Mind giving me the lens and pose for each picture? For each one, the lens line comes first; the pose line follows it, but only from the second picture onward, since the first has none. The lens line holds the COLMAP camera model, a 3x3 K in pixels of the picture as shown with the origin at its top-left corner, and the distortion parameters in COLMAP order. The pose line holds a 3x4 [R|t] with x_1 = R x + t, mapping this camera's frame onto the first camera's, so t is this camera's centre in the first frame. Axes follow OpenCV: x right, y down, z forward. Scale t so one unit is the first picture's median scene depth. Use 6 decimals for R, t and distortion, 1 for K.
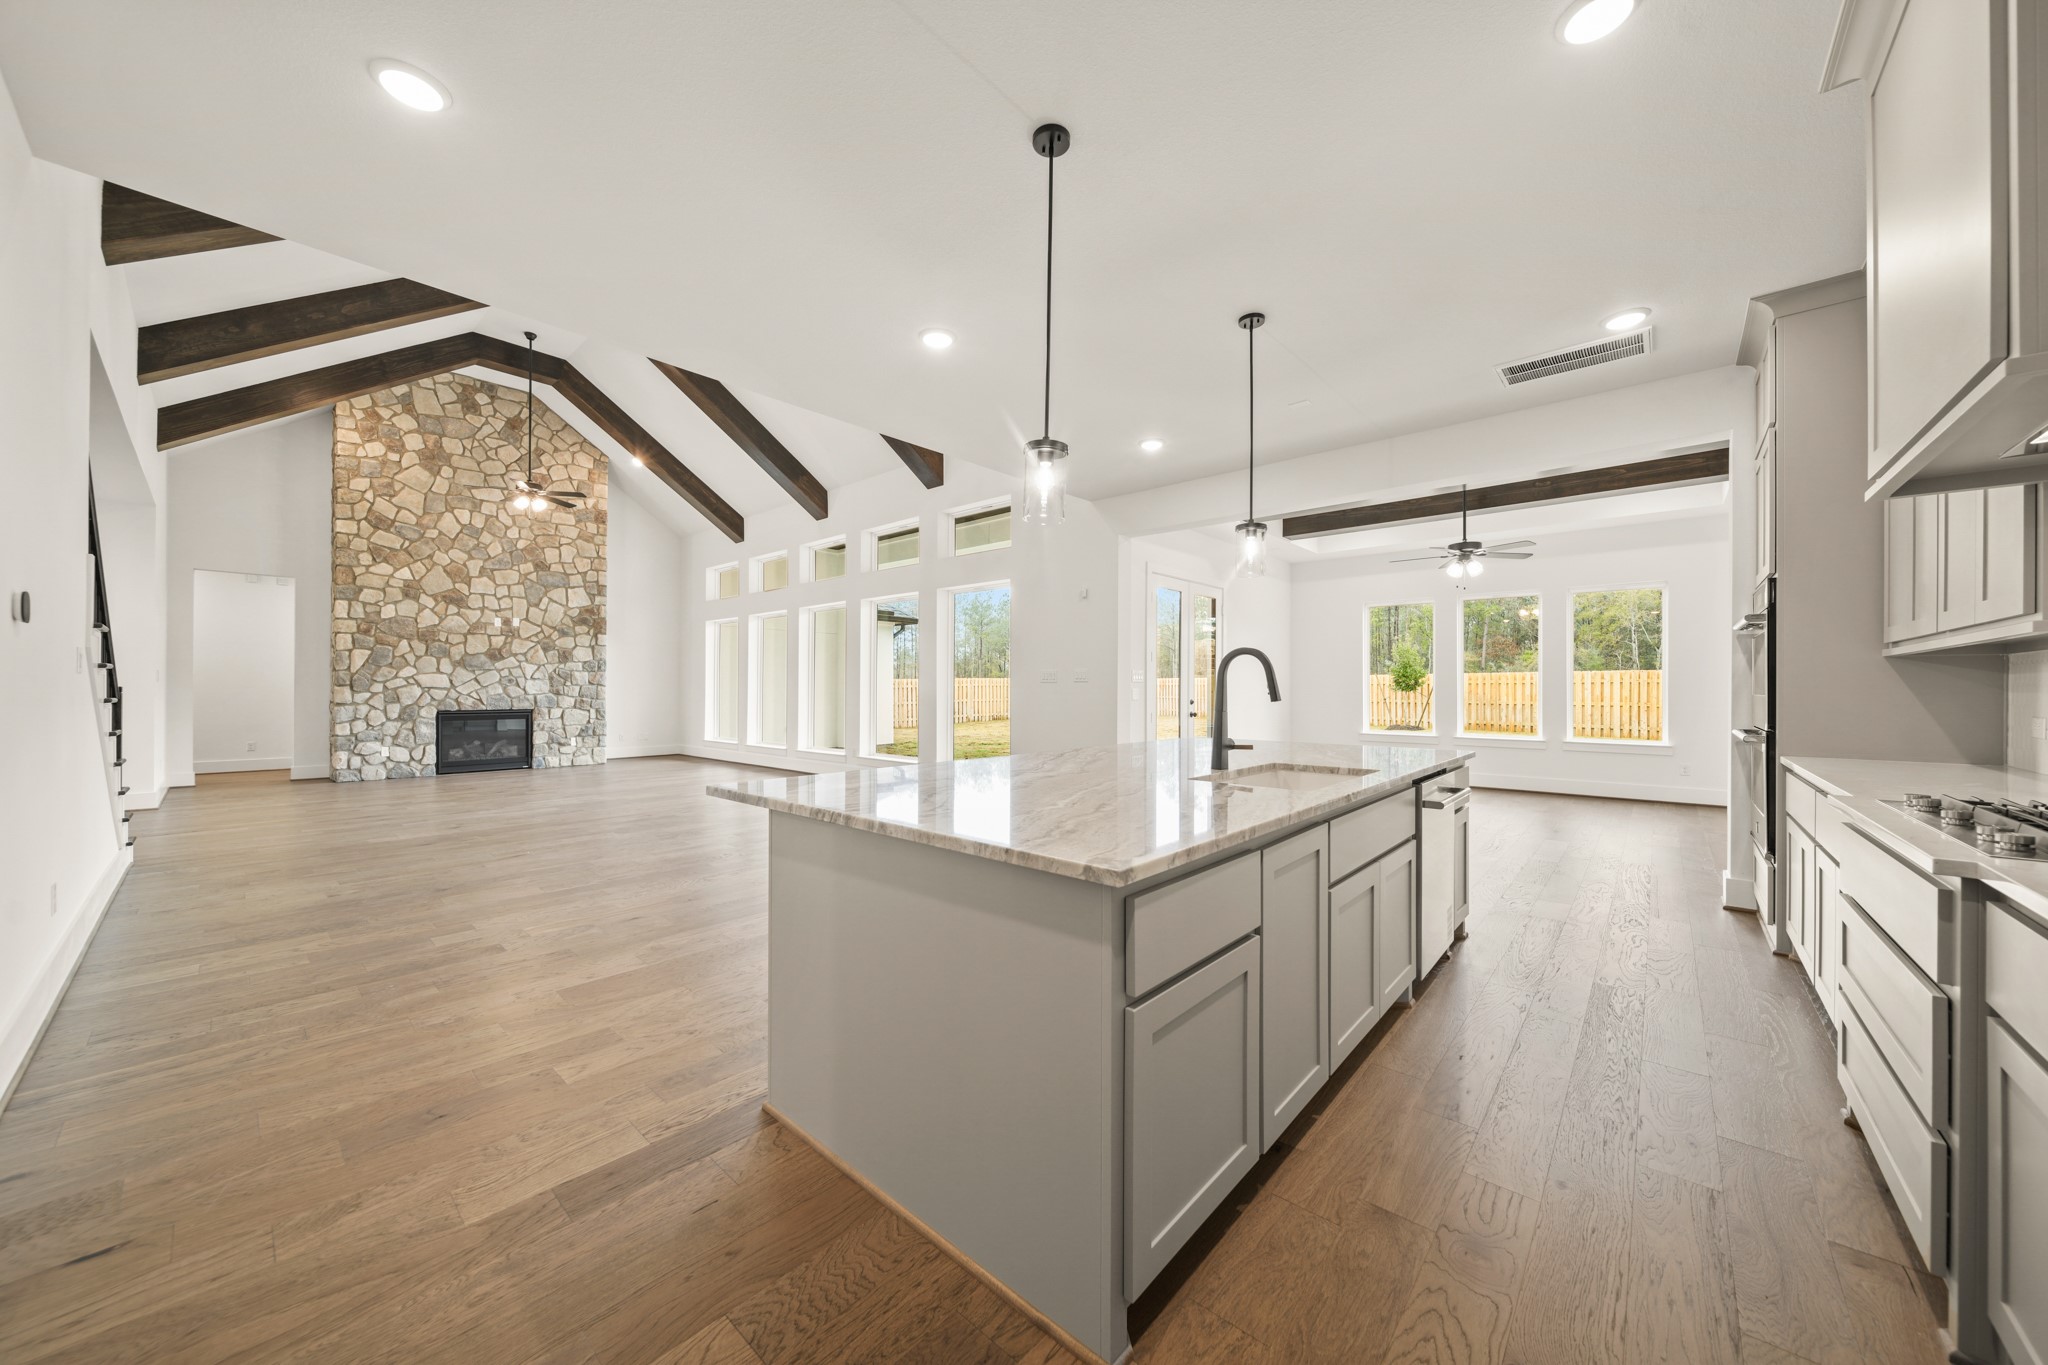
lens RADIAL K [[715.7, 0, 1018.6], [0, 715.7, 687.3], [0, 0, 1]] dist [-0.000451, -0.000174]
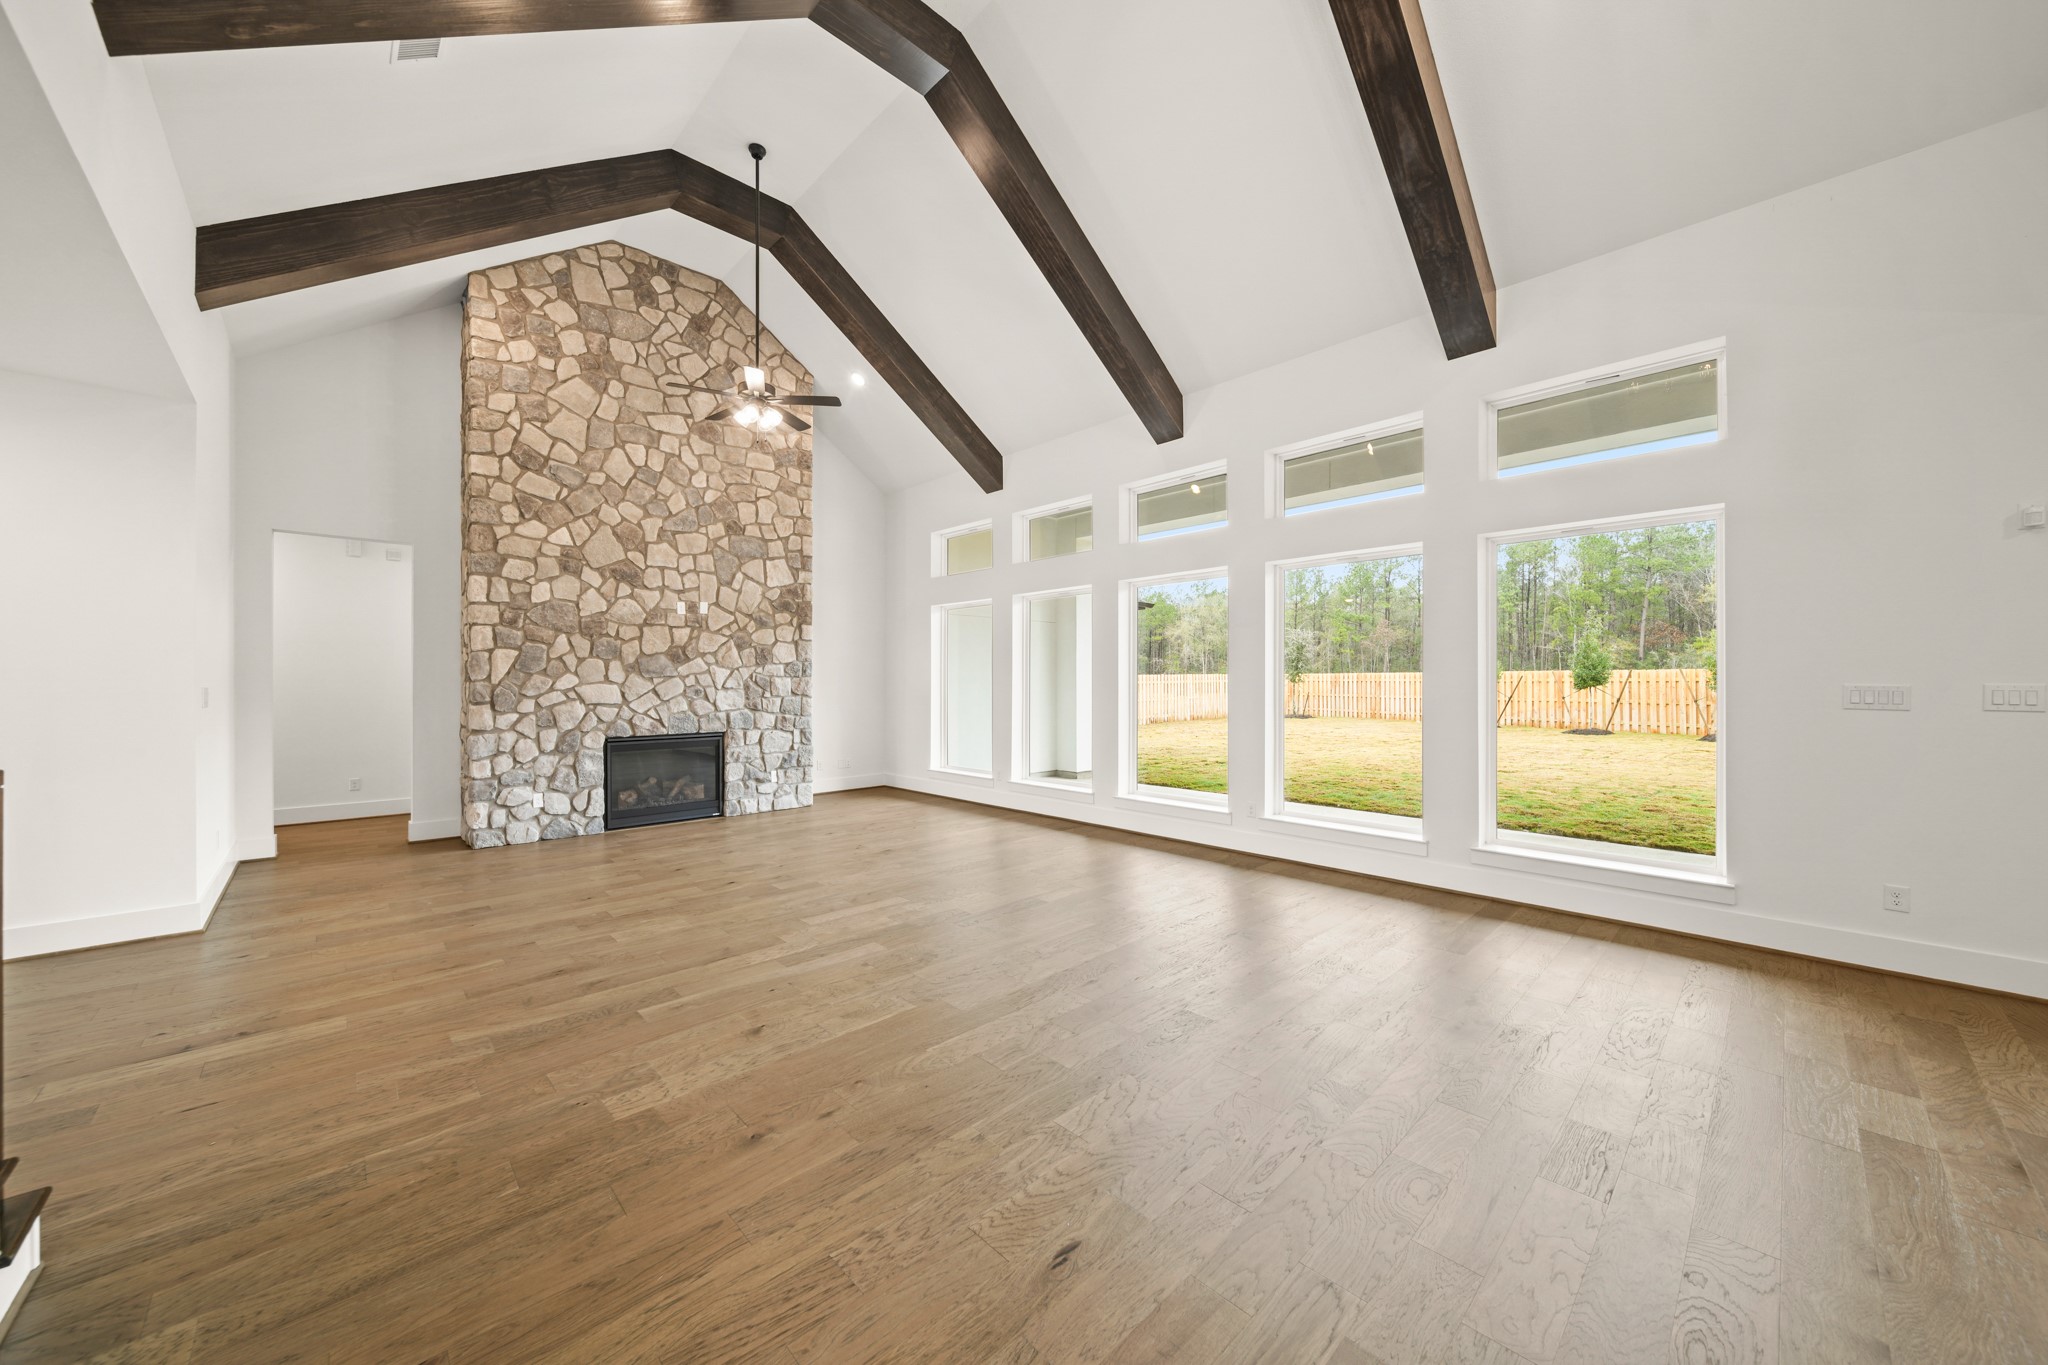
lens RADIAL K [[734.8, 0, 1024.0], [0, 734.8, 682.5], [0, 0, 1]] dist [0.000500, 0.000064]
pose [[0.996485, -0.004428, -0.083652, -0.353418], [0.004611, 0.999987, 0.001997, -0.019430], [0.083642, -0.002375, 0.996493, 0.331995]]
